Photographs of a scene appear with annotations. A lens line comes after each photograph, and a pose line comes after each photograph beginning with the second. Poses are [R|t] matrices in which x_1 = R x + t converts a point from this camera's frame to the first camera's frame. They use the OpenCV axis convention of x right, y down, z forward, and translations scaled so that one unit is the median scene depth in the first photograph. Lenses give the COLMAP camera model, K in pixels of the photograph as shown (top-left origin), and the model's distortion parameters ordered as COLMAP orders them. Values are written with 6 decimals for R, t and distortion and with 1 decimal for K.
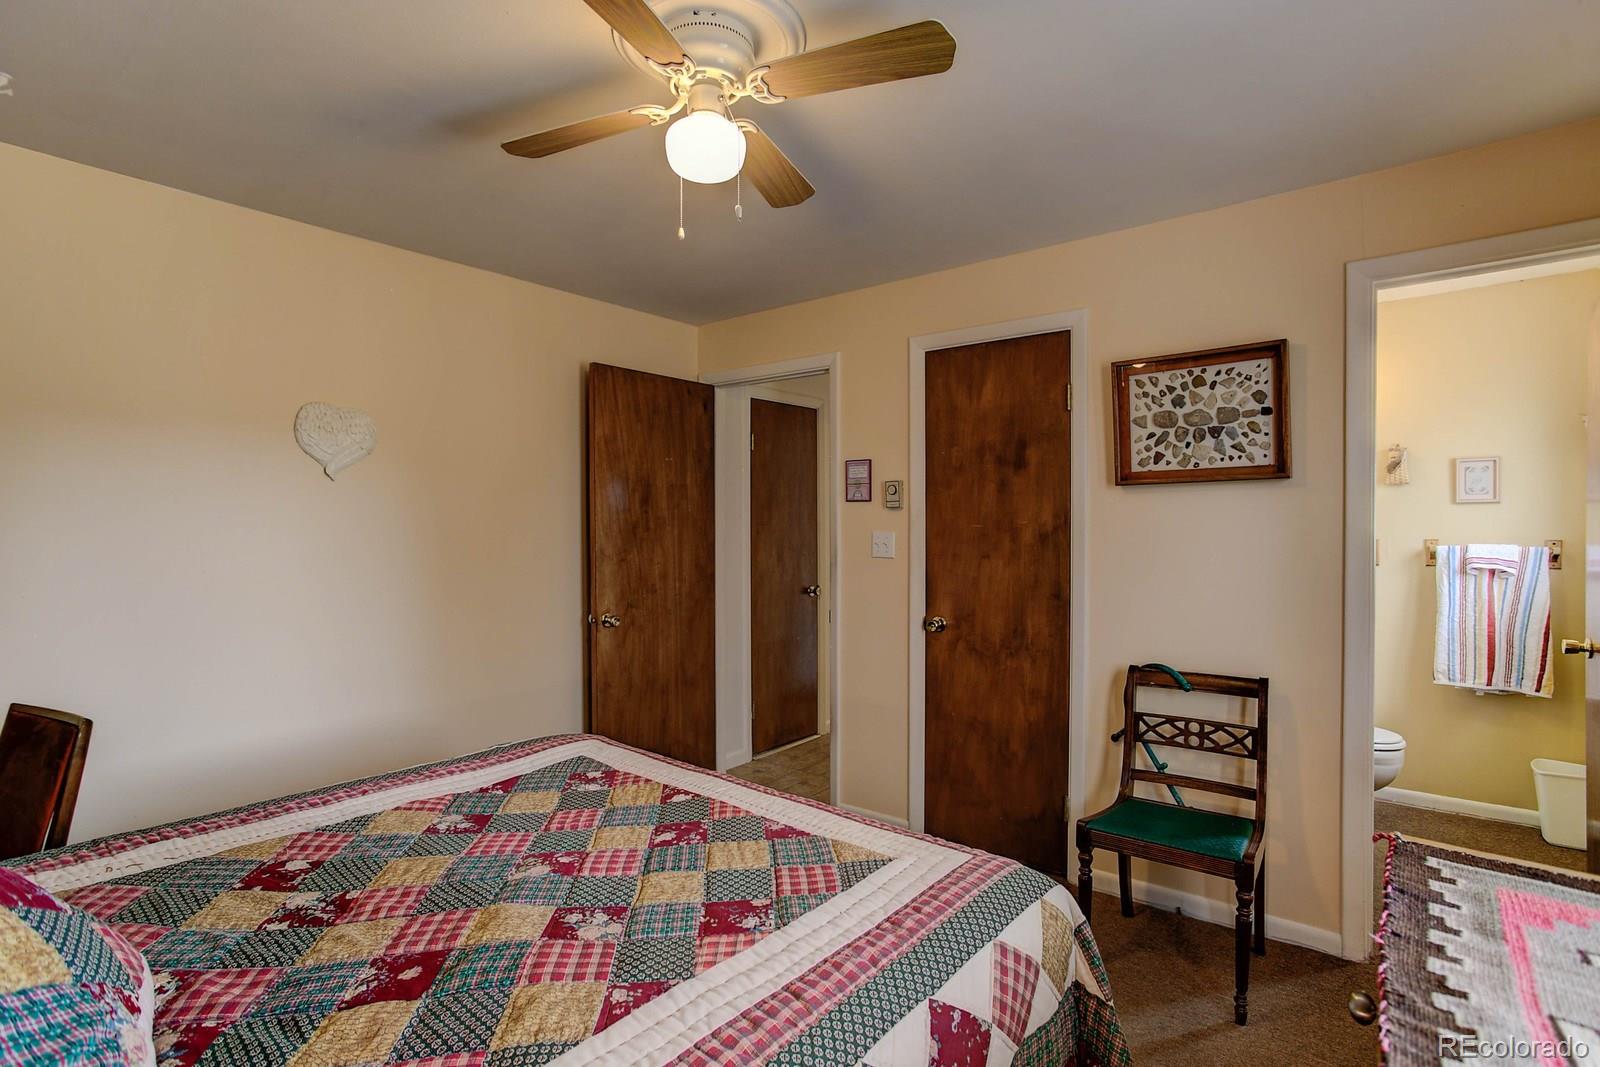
lens RADIAL K [[800.3, 0, 802.6], [0, 800.3, 531.5], [0, 0, 1]] dist [-0.000671, 0.001349]
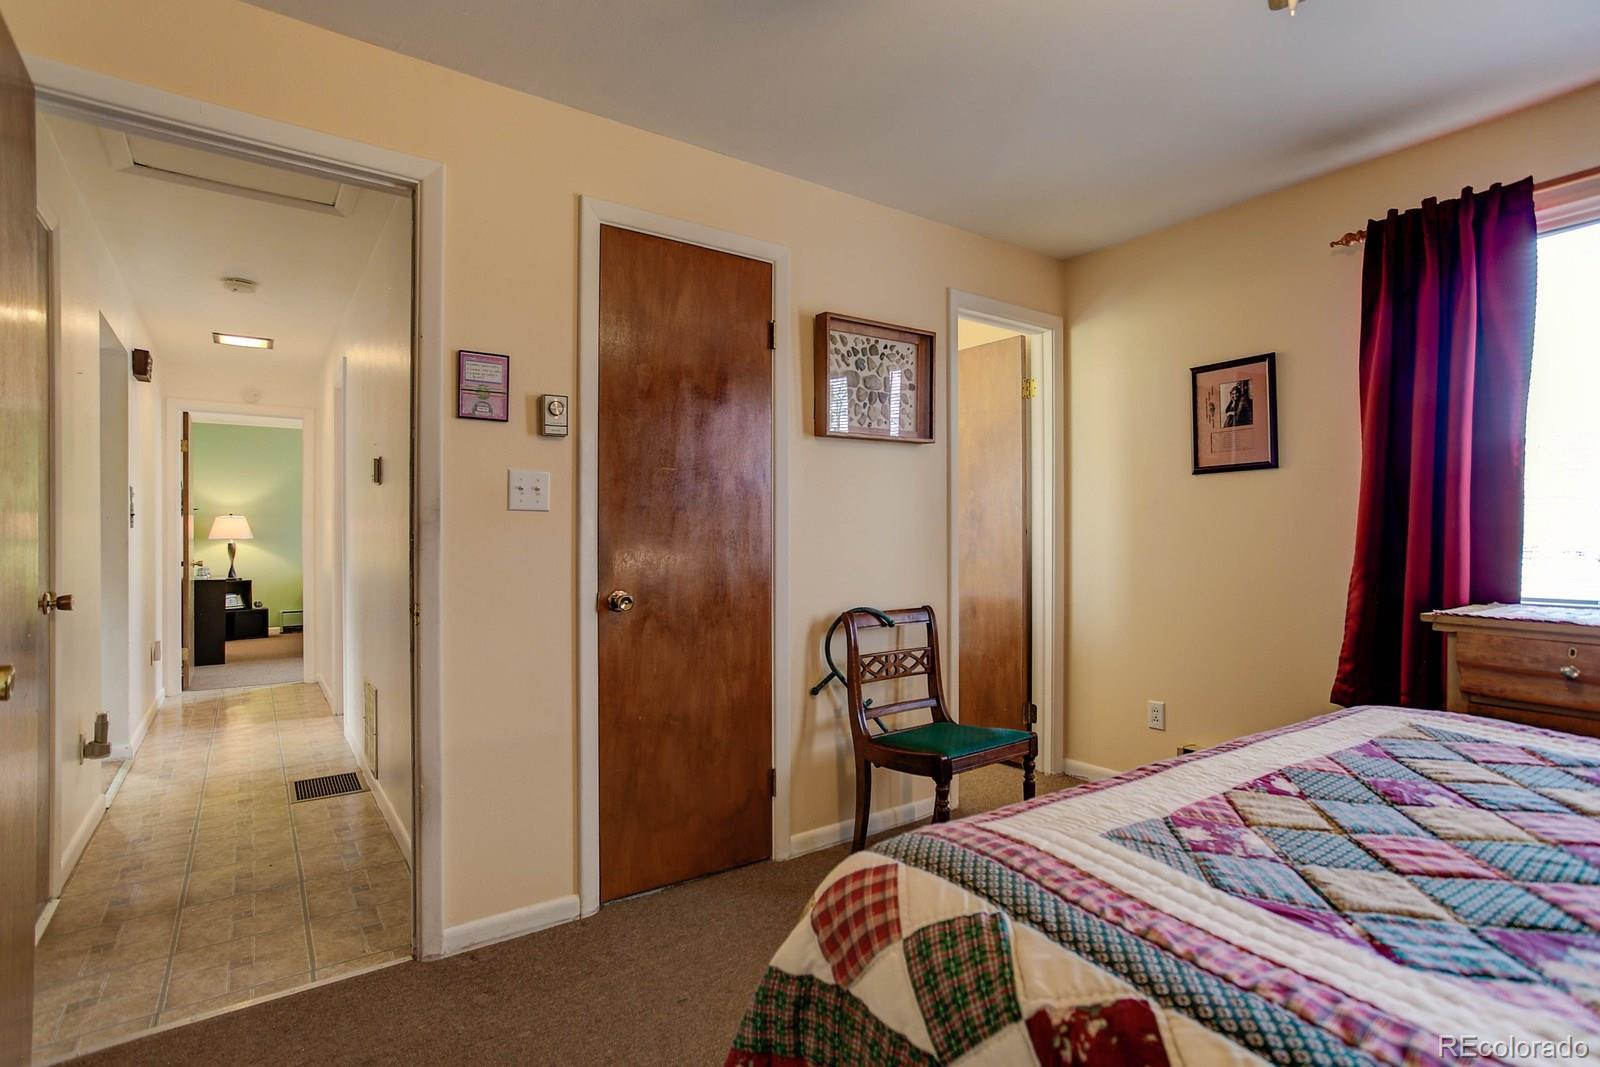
lens RADIAL K [[800.3, 0, 802.7], [0, 800.3, 536.1], [0, 0, 1]] dist [-0.000671, 0.001349]
pose [[0.276546, 0.006397, 0.960979, -0.533559], [0.012297, 0.999872, -0.010195, 0.072509], [-0.960922, 0.014637, 0.276432, 0.698335]]
